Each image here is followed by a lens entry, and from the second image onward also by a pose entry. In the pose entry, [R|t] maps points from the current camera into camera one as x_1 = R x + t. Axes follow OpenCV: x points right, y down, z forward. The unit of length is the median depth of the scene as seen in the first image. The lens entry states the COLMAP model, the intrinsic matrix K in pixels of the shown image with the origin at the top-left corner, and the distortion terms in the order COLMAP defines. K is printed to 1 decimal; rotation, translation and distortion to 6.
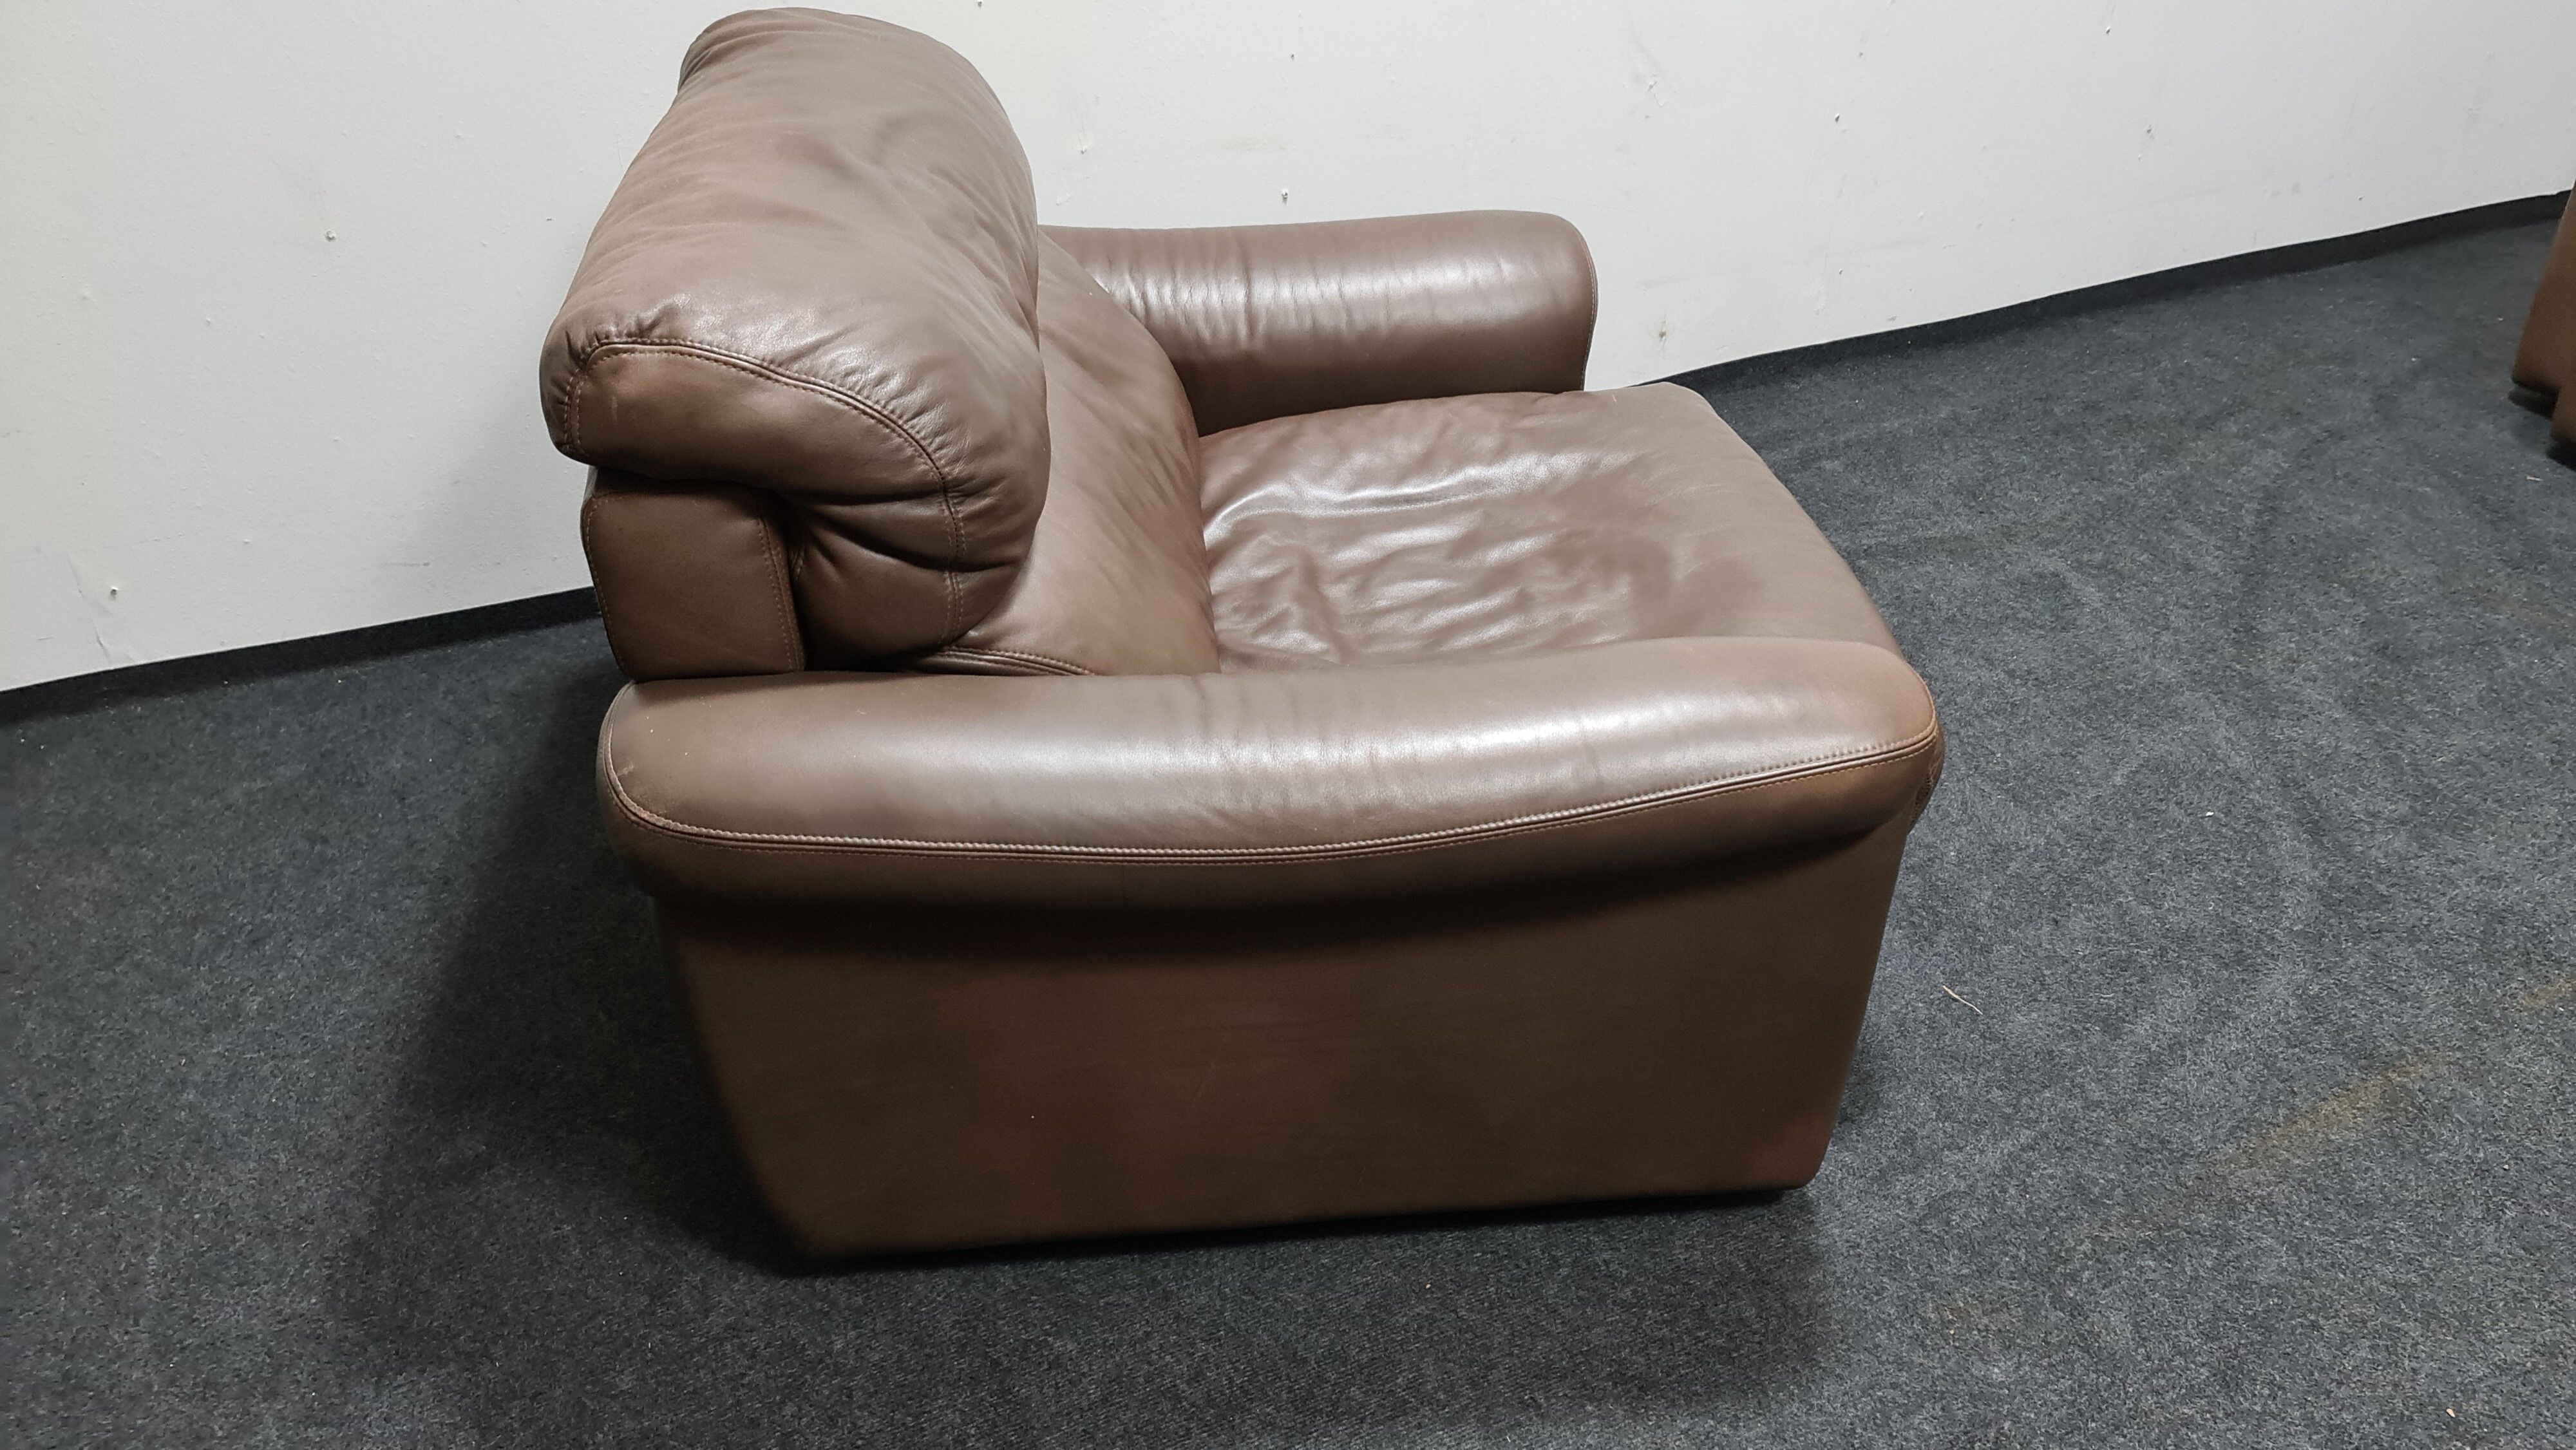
lens RADIAL K [[2014.4, 0, 1274.2], [0, 2014.4, 742.5], [0, 0, 1]] dist [0.060265, -0.032399]
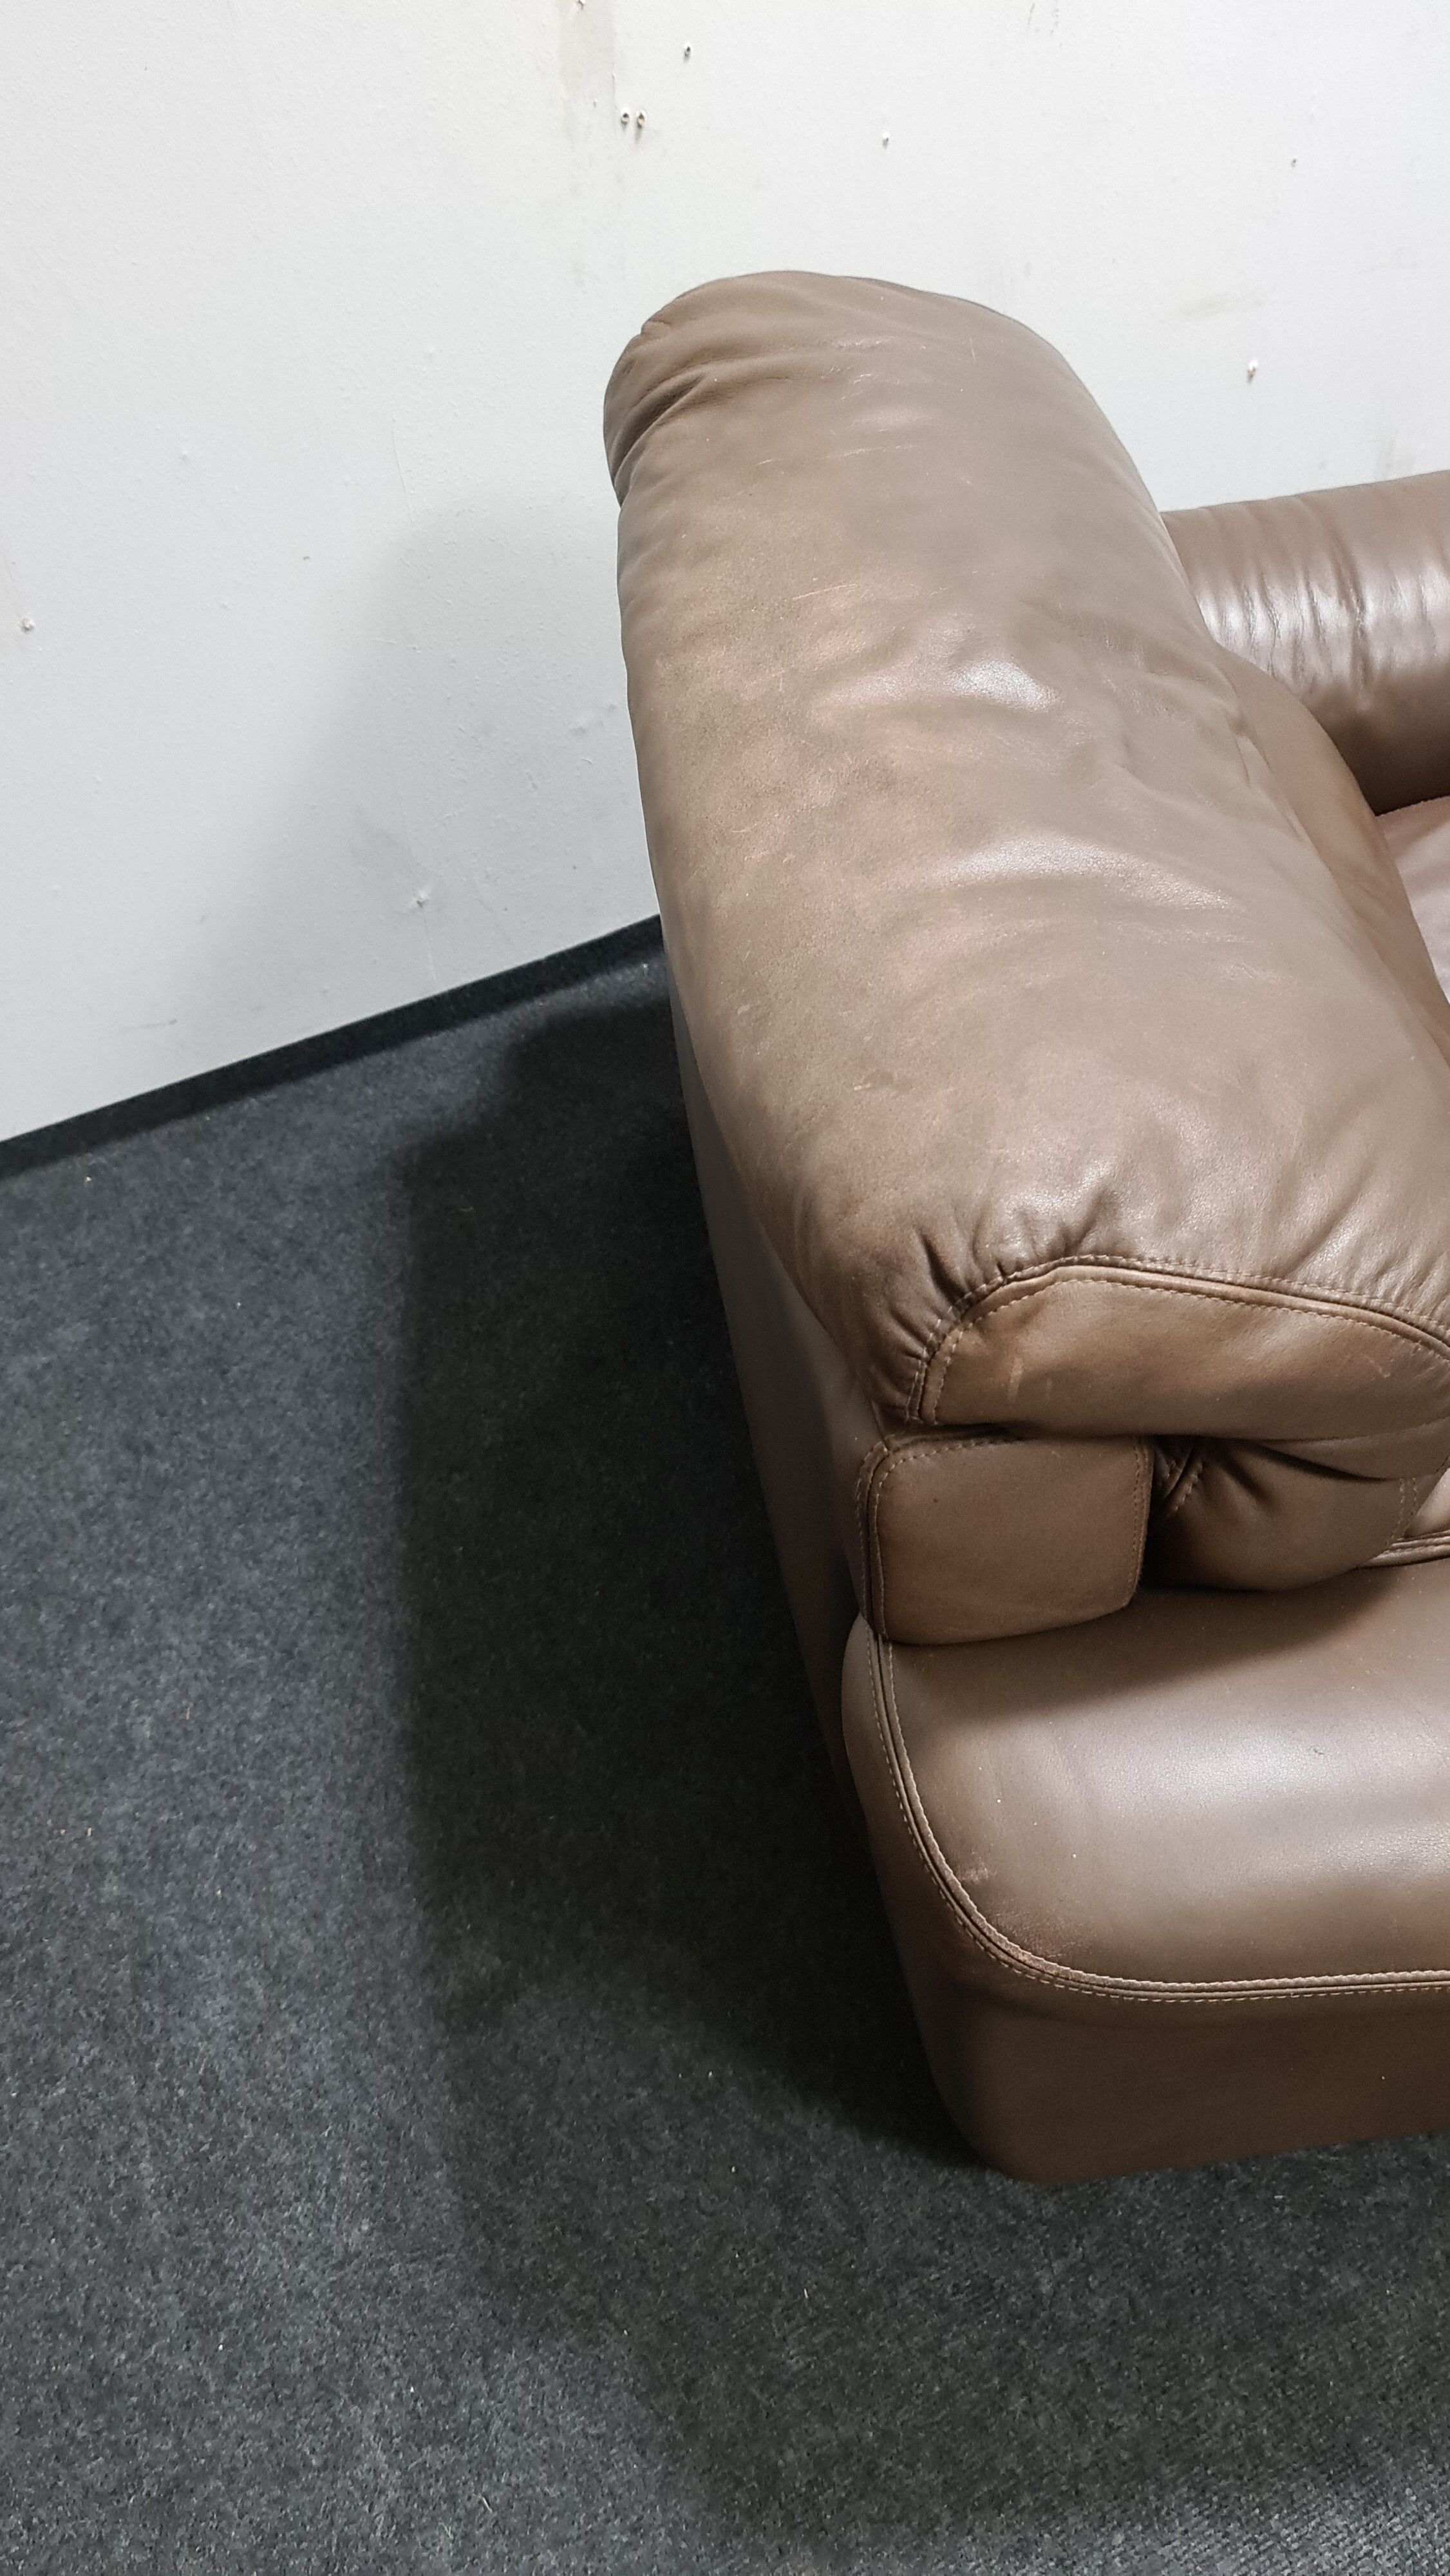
lens RADIAL K [[2014.4, 0, 667.6], [0, 2014.4, 1406.5], [0, 0, 1]] dist [0.060265, -0.032399]
pose [[0.998112, -0.038562, -0.047805, -0.272947], [0.051007, 0.954008, 0.295411, -0.226779], [0.034214, -0.297291, 0.954174, 0.316644]]
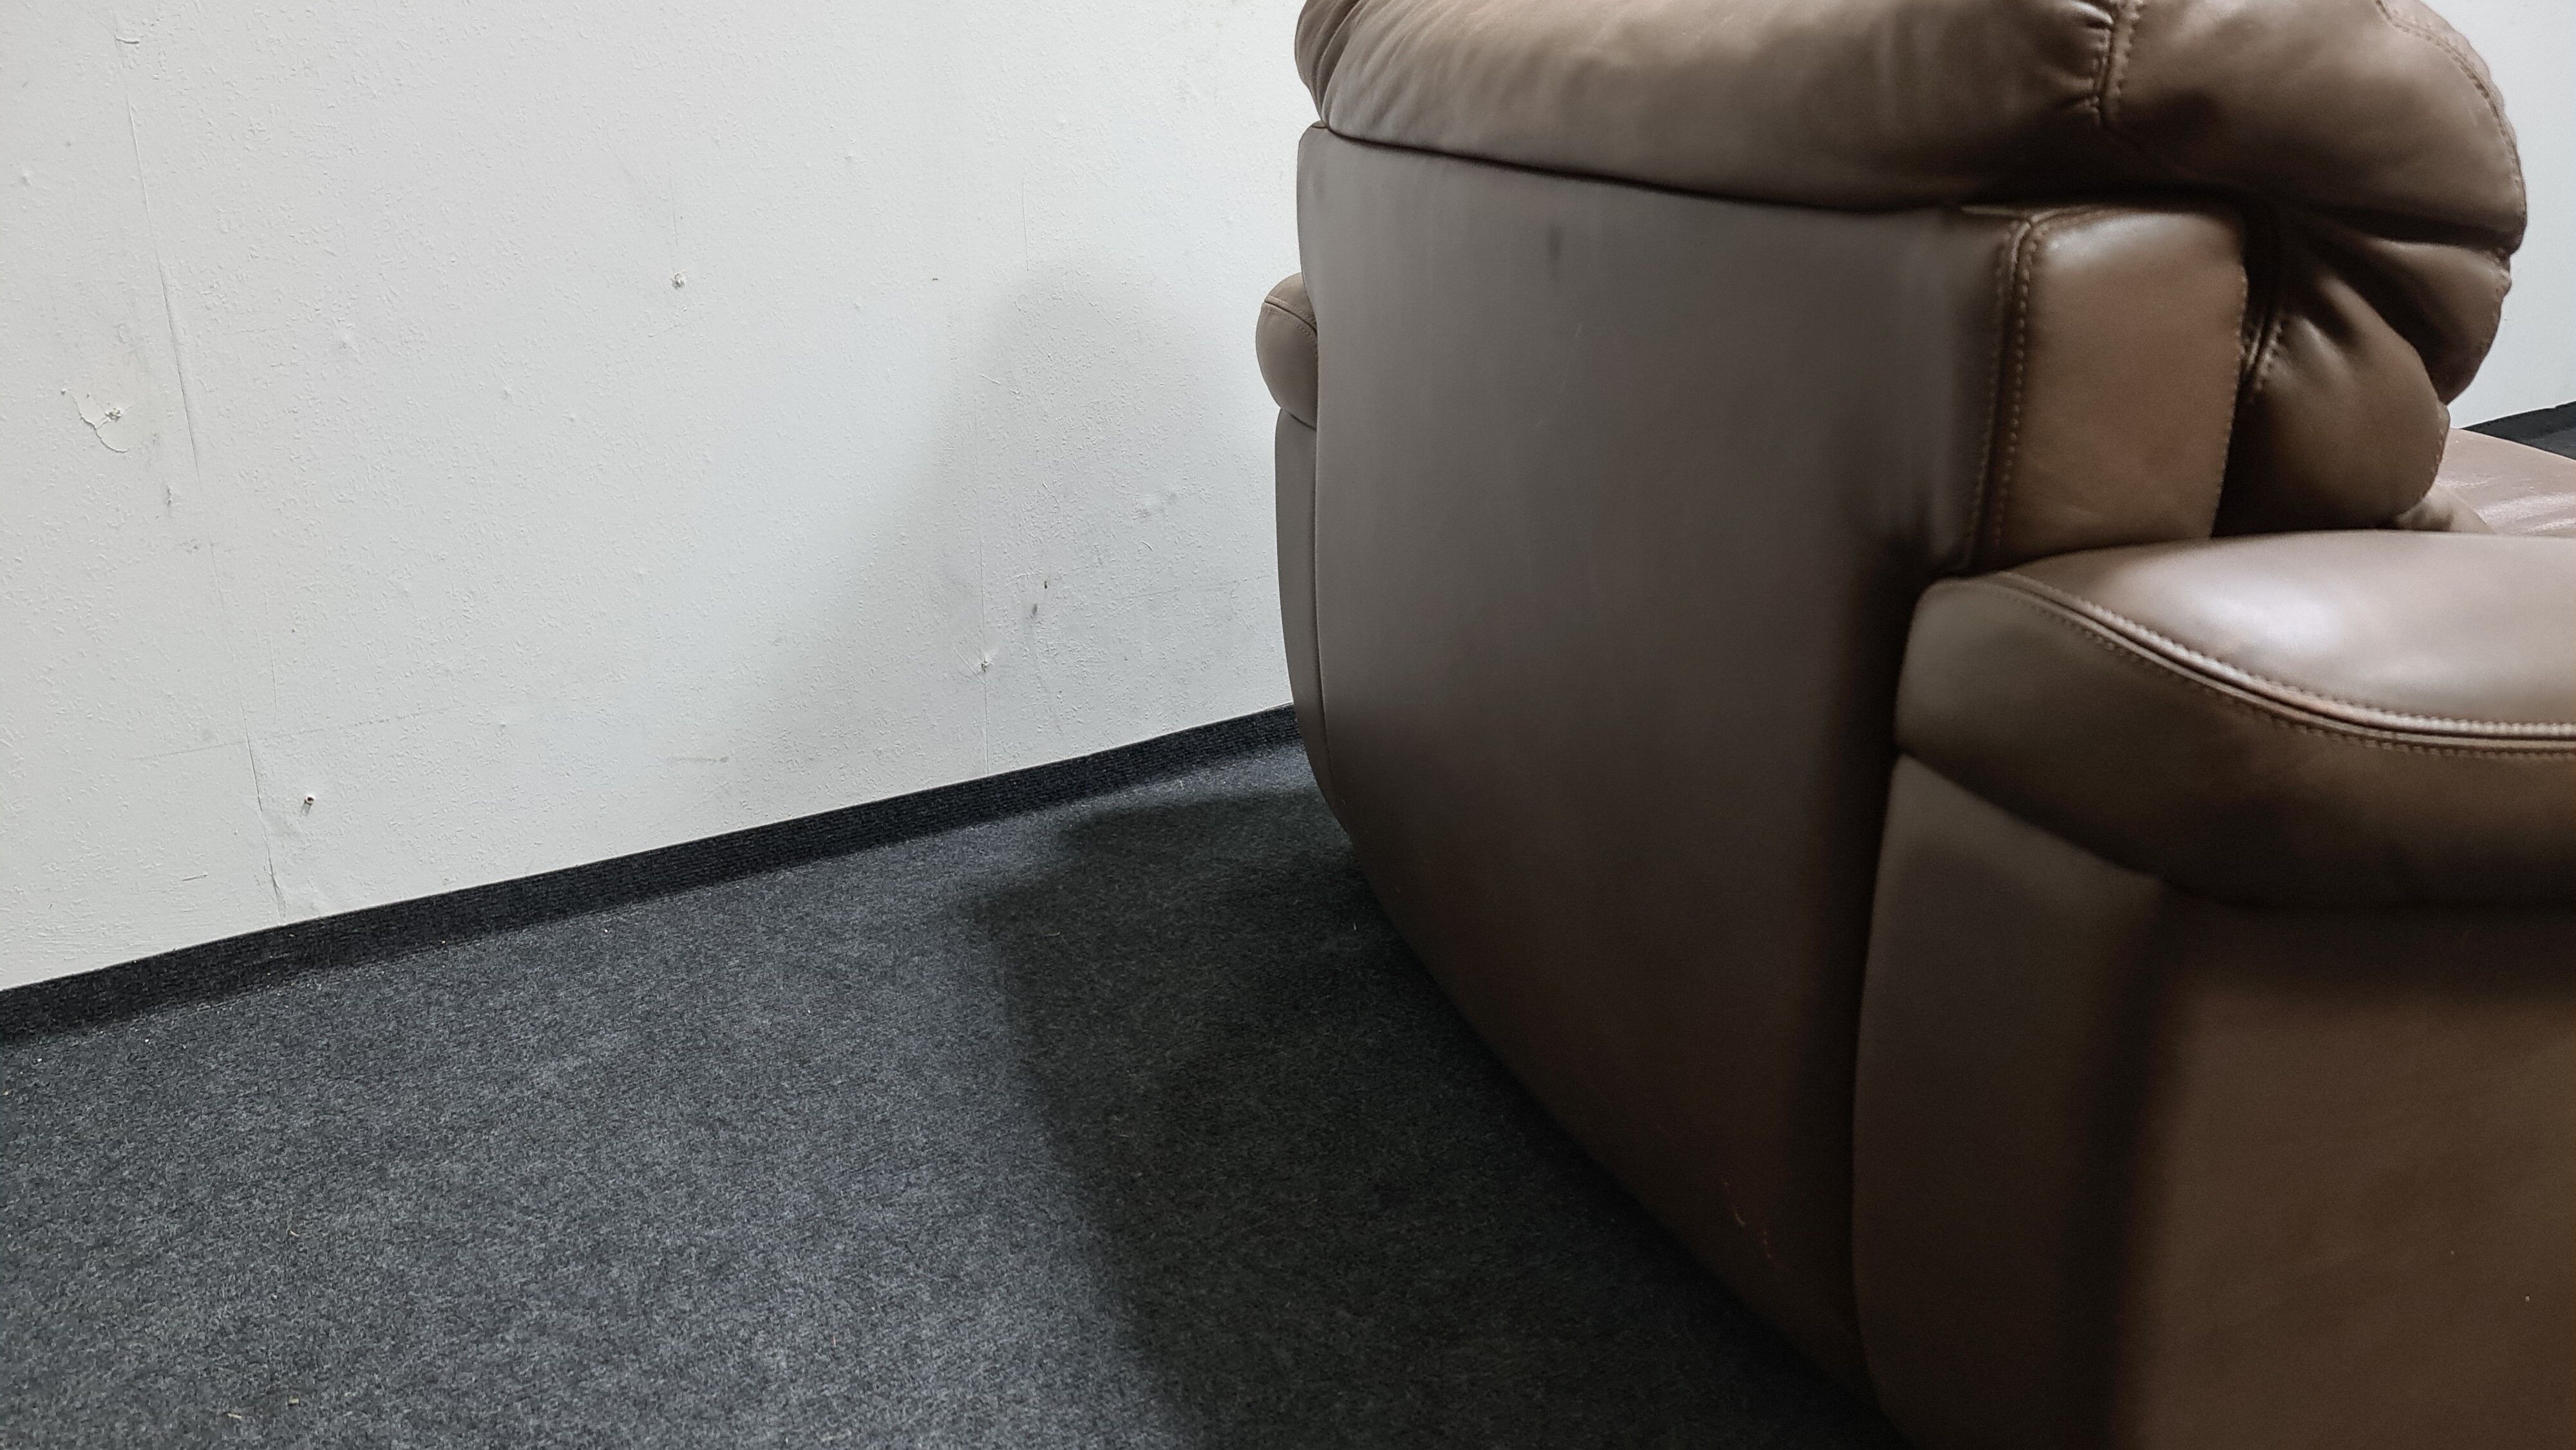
lens RADIAL K [[2014.4, 0, 1351.9], [0, 2014.4, 684.3], [0, 0, 1]] dist [0.060265, -0.032399]
pose [[0.975188, -0.052064, 0.215170, -0.484853], [0.100586, 0.970037, -0.221157, 0.090364], [-0.197208, 0.237312, 0.951205, 0.376667]]
